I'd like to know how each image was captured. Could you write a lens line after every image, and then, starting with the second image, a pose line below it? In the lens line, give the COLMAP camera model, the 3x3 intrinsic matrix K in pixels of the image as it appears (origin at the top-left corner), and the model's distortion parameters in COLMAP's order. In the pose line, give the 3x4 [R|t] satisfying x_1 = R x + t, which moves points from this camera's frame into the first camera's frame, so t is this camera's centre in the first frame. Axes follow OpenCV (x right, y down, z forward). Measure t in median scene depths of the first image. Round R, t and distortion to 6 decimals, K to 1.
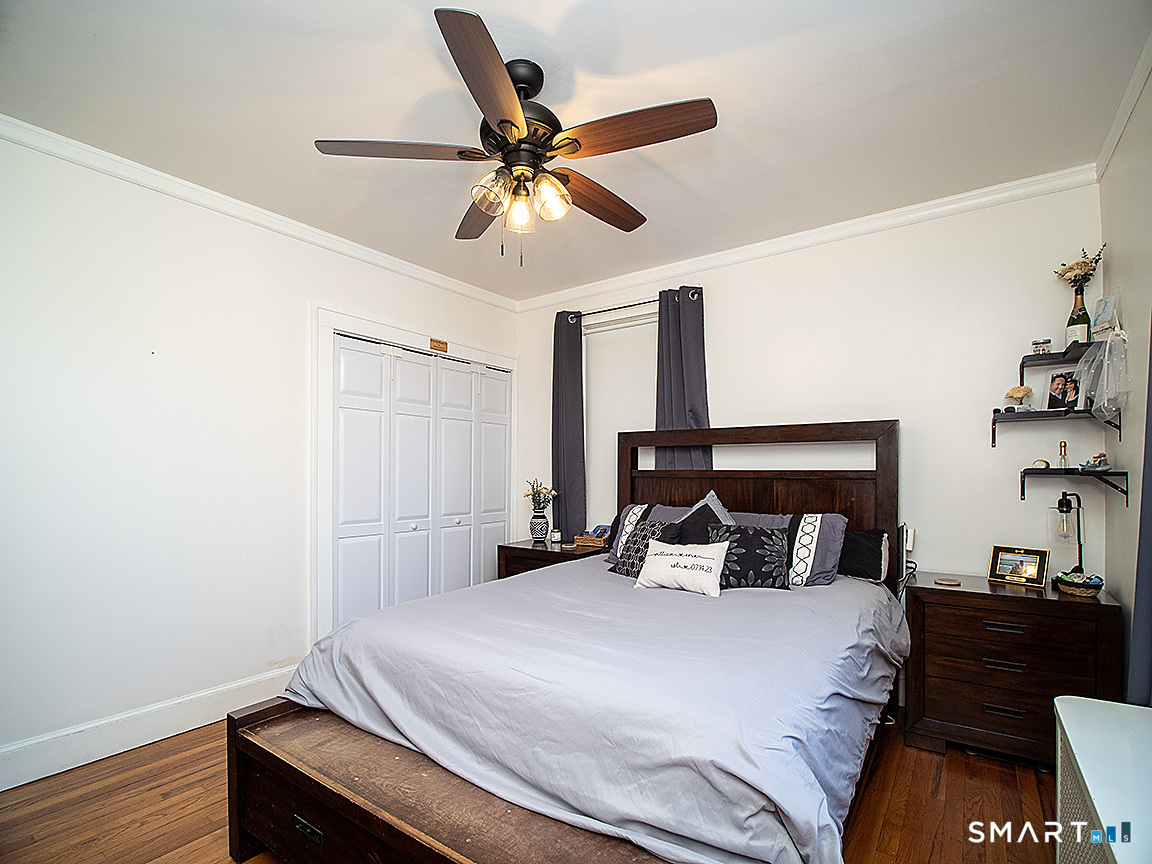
lens RADIAL K [[534.0, 0, 566.5], [0, 534.0, 462.3], [0, 0, 1]] dist [-0.017112, -0.000106]
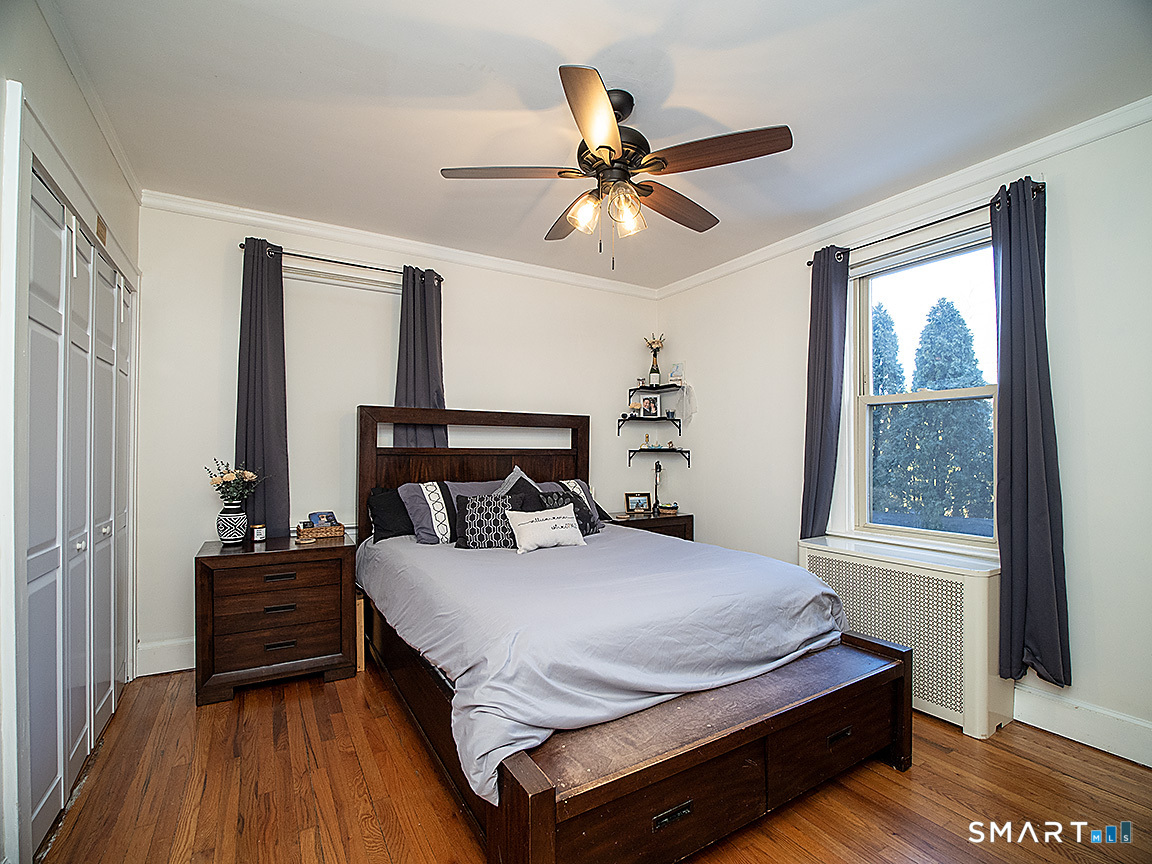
lens RADIAL K [[534.0, 0, 573.9], [0, 534.0, 444.3], [0, 0, 1]] dist [-0.017112, -0.000106]
pose [[0.403417, 0.011345, 0.914946, -0.876284], [-0.020733, 0.999780, -0.003255, 0.007833], [-0.914781, -0.017656, 0.403563, 0.464659]]
